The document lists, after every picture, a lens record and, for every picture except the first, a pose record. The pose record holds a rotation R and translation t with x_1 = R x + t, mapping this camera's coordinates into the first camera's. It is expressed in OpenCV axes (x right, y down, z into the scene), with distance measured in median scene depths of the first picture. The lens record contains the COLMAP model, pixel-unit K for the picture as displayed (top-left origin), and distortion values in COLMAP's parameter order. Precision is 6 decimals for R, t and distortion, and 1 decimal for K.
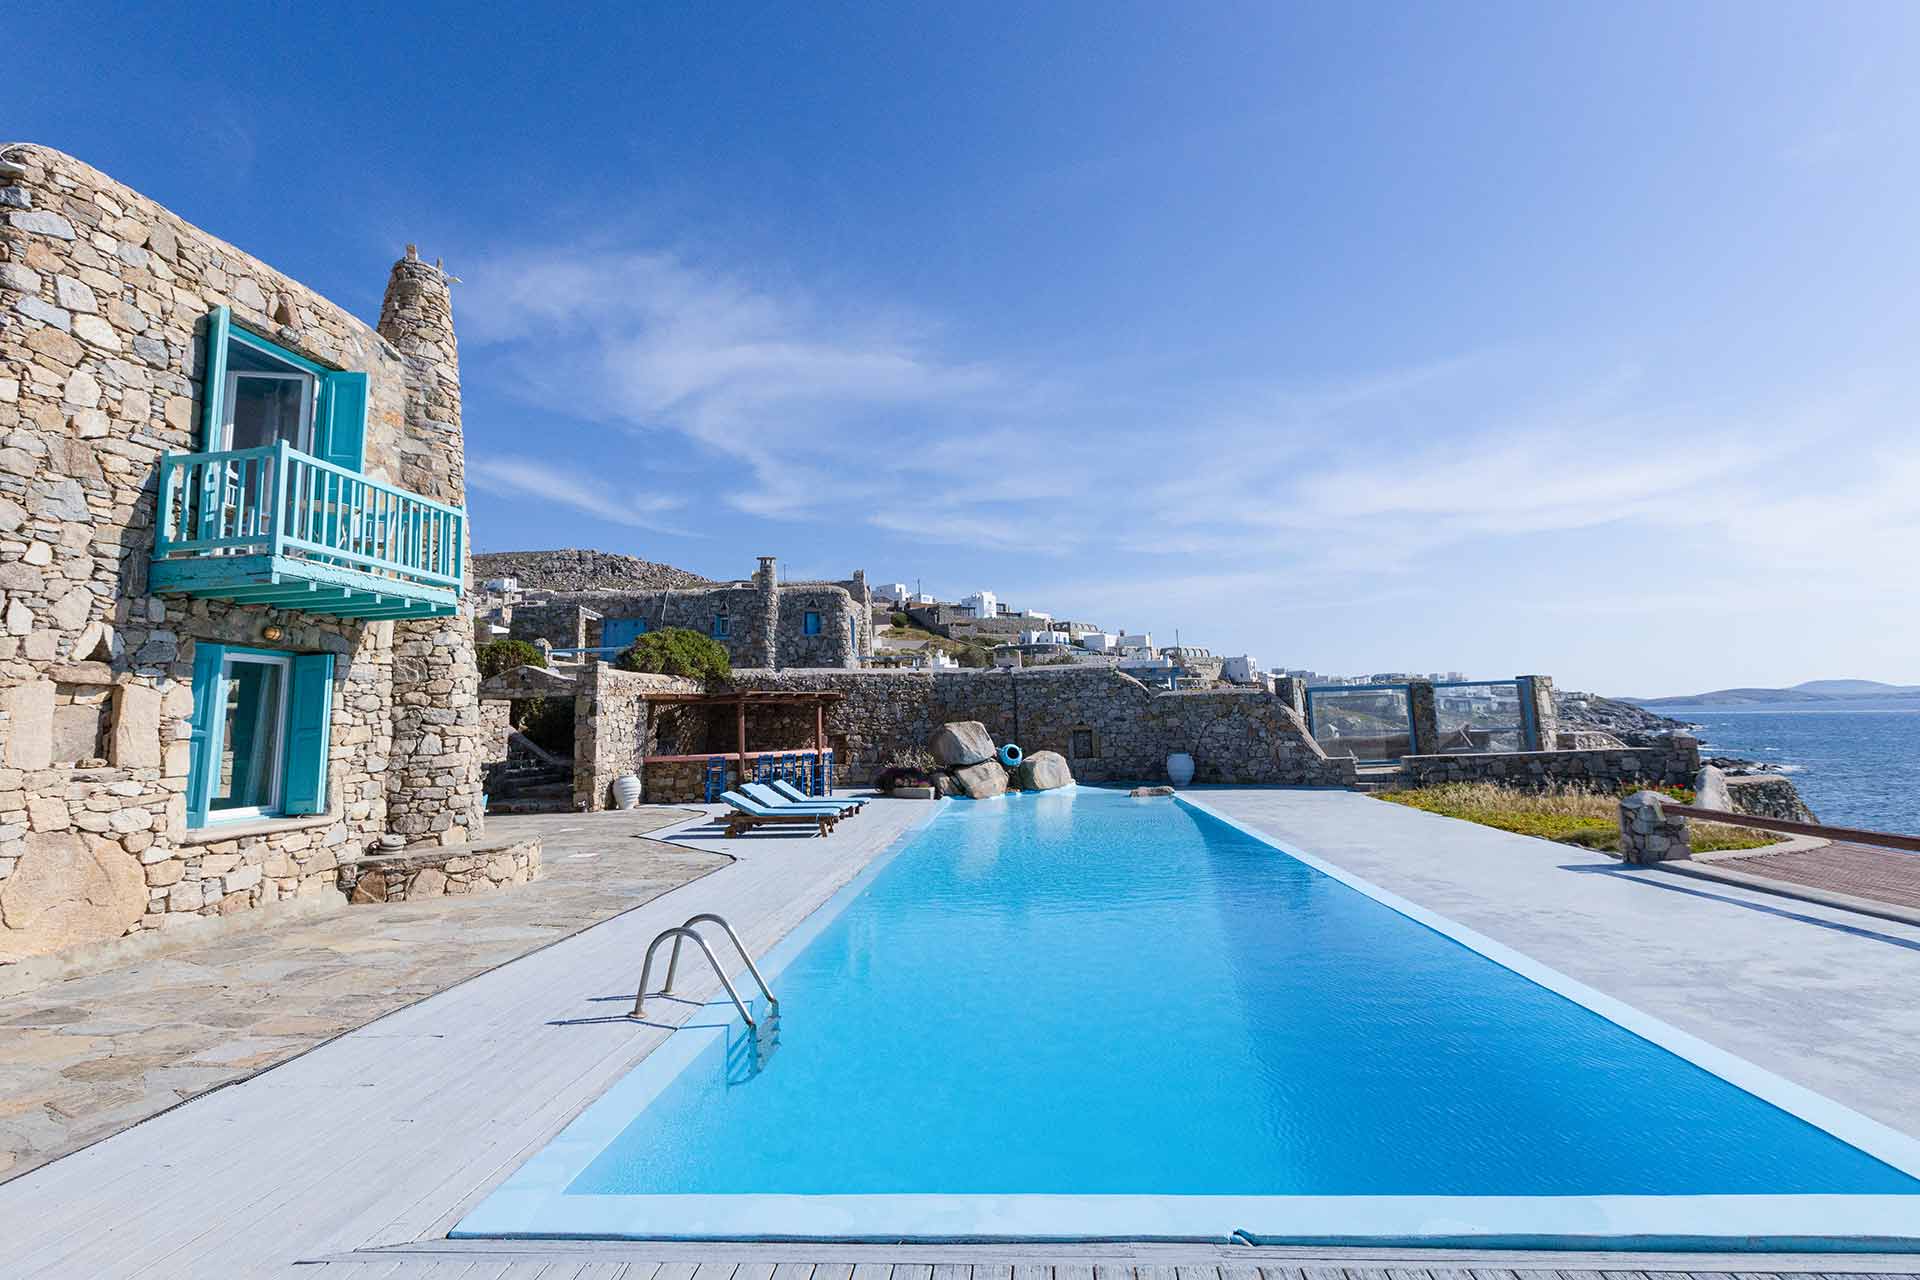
lens RADIAL K [[950.8, 0, 961.2], [0, 950.8, 573.3], [0, 0, 1]] dist [-0.003318, 0.000810]
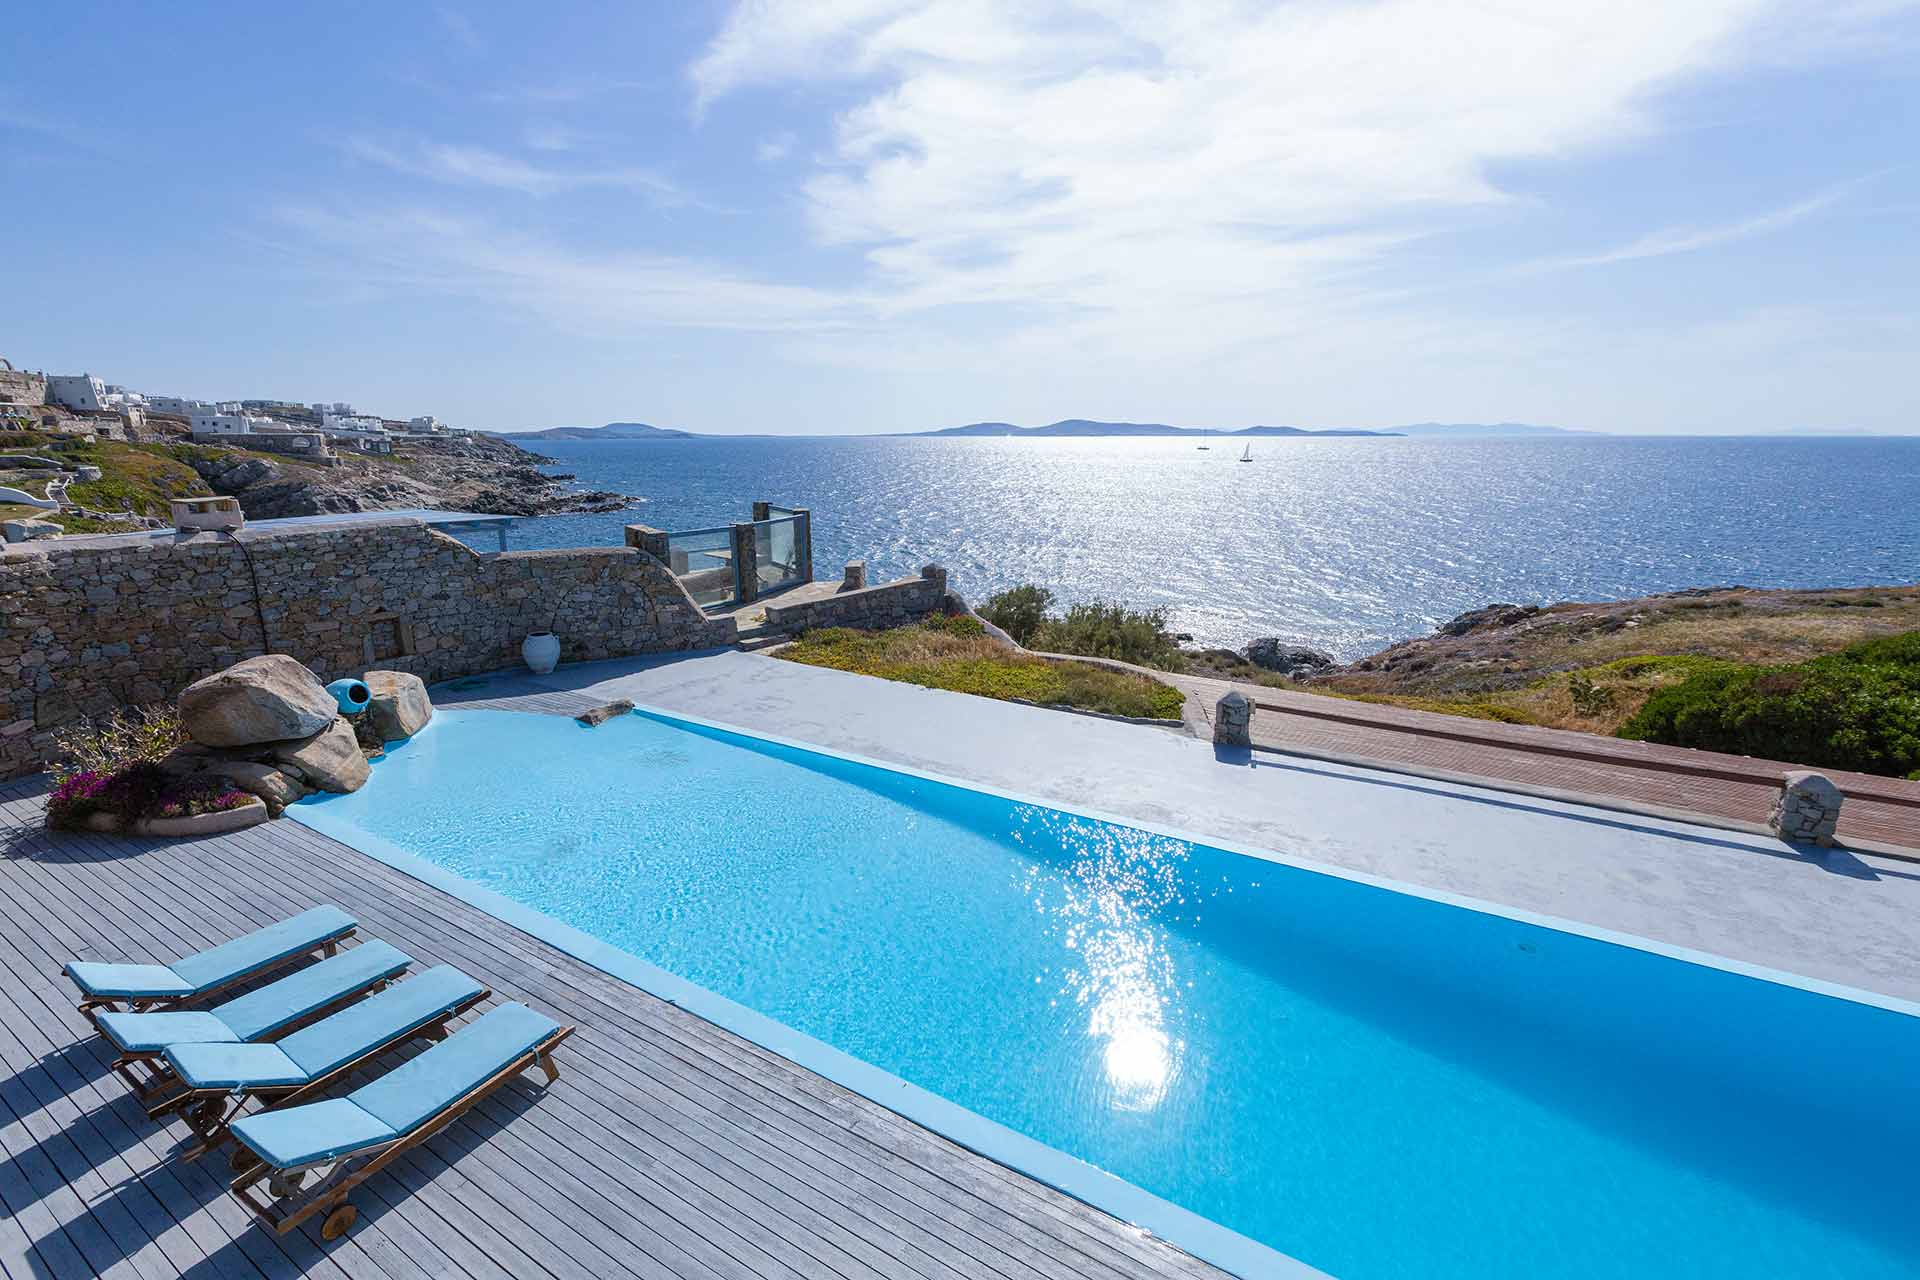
lens RADIAL K [[848.8, 0, 960.0], [0, 848.8, 640.0], [0, 0, 1]] dist [0.001107, -0.000290]
pose [[0.455853, -0.180638, 0.871532, -0.218066], [-0.148158, 0.950127, 0.274422, -0.048846], [-0.877637, -0.254221, 0.406355, 0.392431]]
